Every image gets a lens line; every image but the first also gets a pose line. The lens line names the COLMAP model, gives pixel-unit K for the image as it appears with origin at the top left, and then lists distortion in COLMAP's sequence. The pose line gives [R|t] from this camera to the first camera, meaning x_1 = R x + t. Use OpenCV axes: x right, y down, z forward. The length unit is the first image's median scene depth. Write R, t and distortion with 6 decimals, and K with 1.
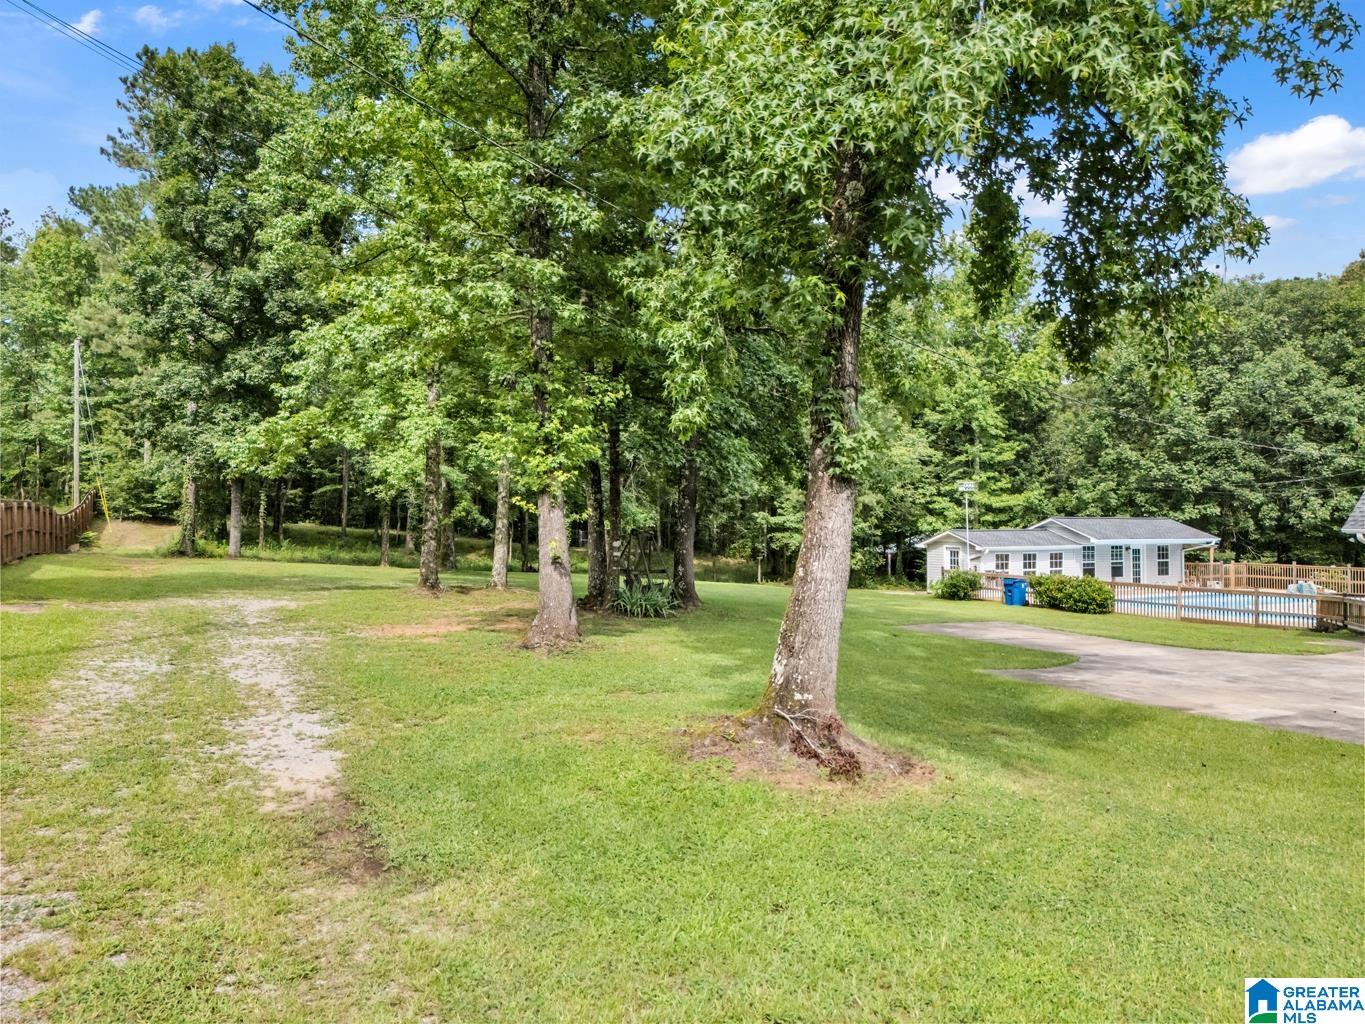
lens RADIAL K [[955.4, 0, 693.9], [0, 955.4, 514.5], [0, 0, 1]] dist [0.008813, 0.005525]
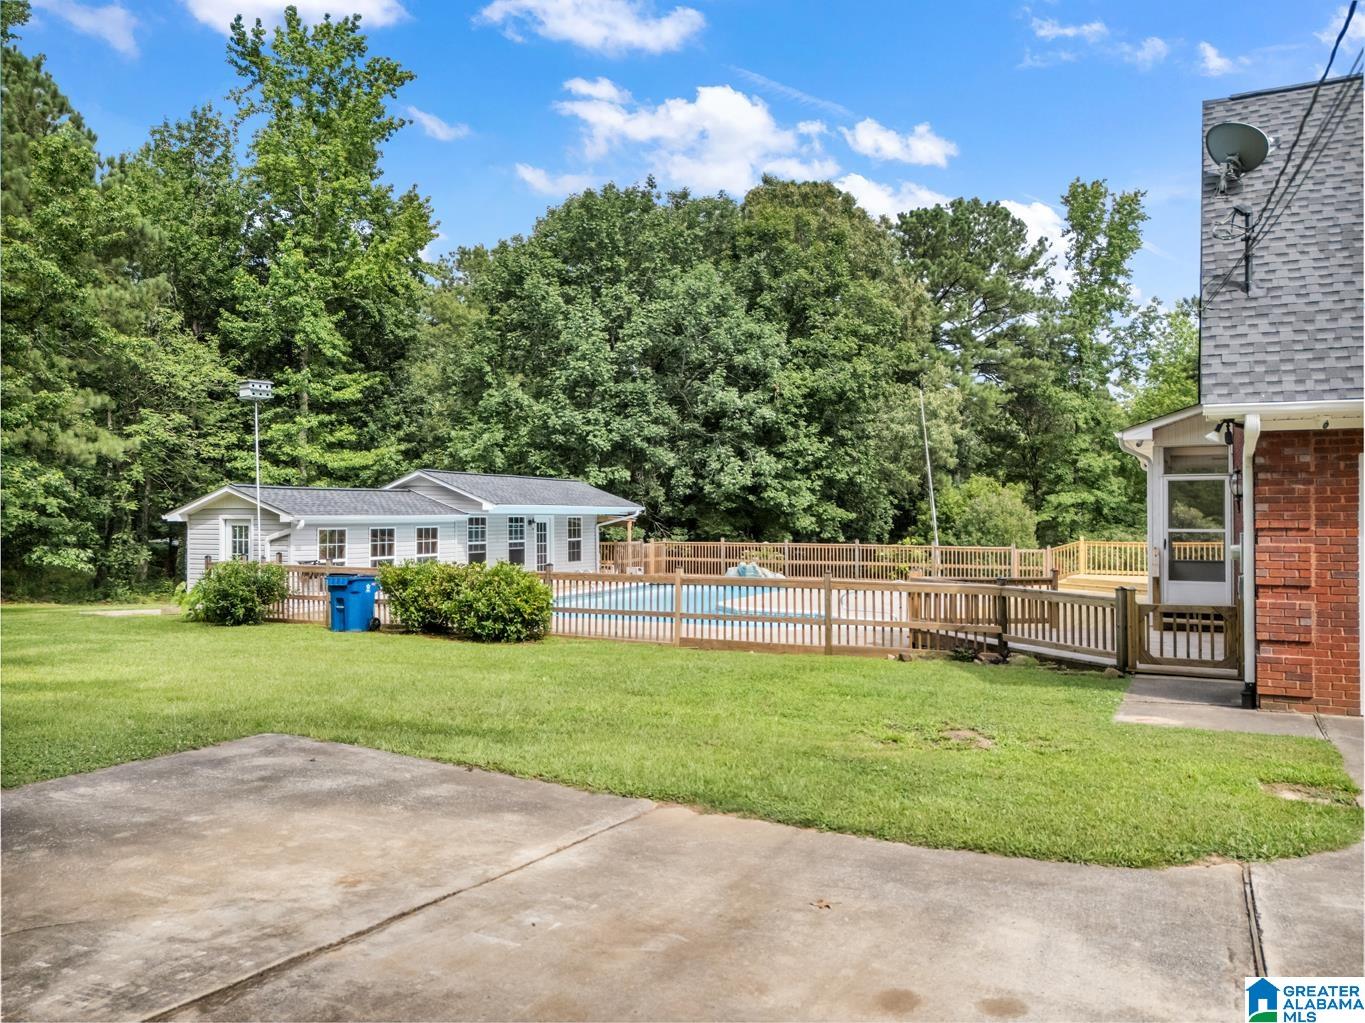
lens RADIAL K [[971.6, 0, 682.5], [0, 971.6, 511.5], [0, 0, 1]] dist [0.008397, 0.001745]
pose [[0.804804, -0.000307, 0.593540, 0.127002], [0.000030, 1.000000, 0.000476, 0.025039], [-0.593540, -0.000365, 0.804804, 0.360066]]
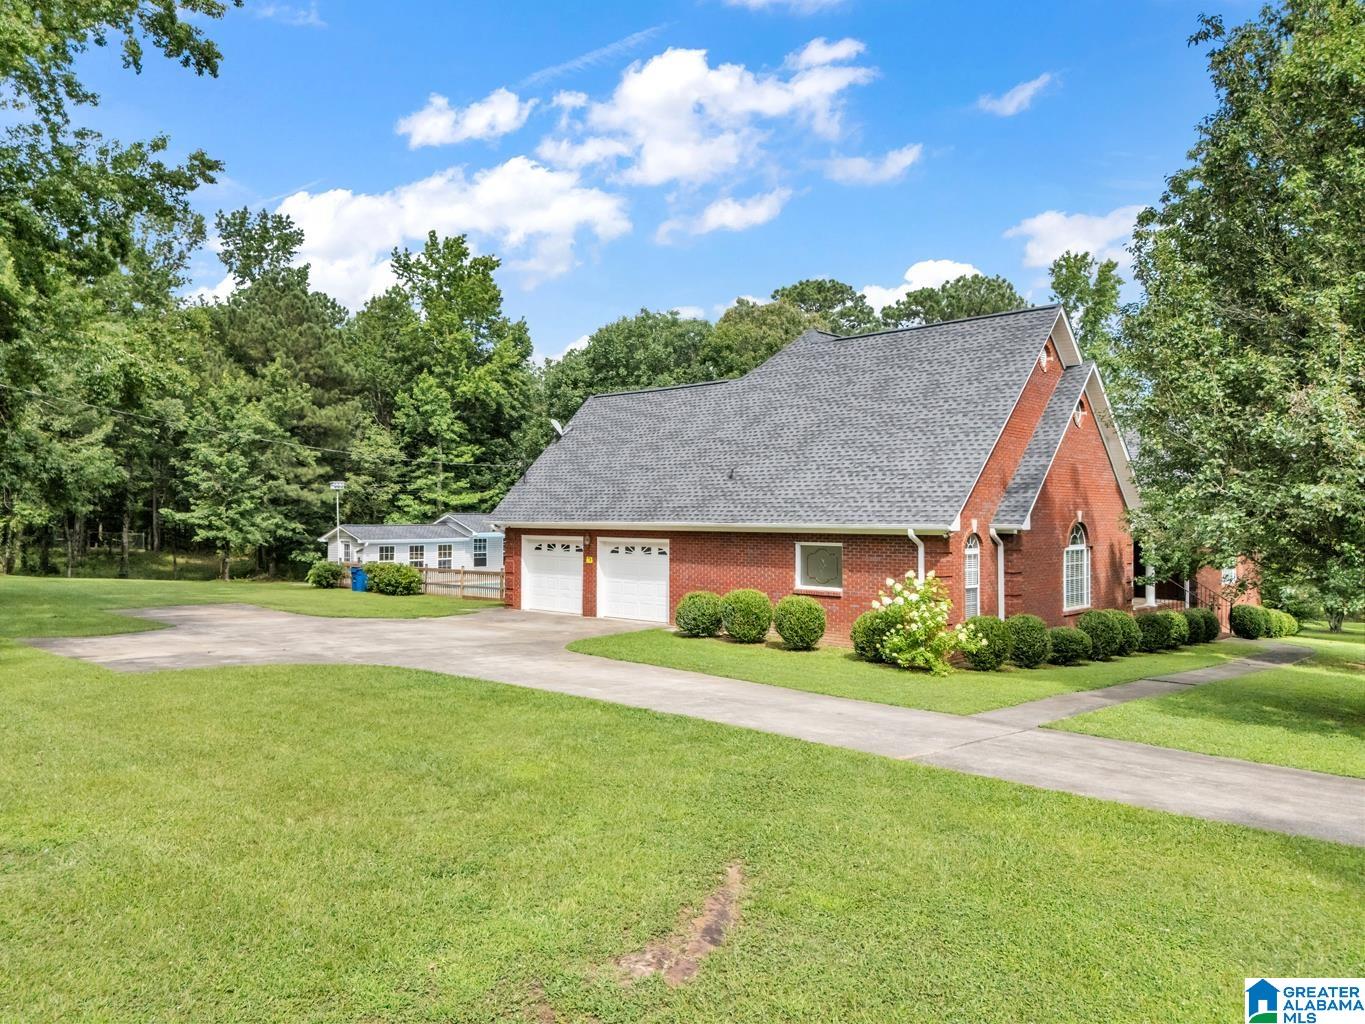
lens RADIAL K [[955.4, 0, 693.9], [0, 955.4, 514.5], [0, 0, 1]] dist [0.008813, 0.005525]
pose [[0.937805, -0.000629, 0.347161, 0.220976], [-0.000169, 0.999997, 0.002269, 0.001120], [-0.347162, -0.002187, 0.937803, -0.142932]]
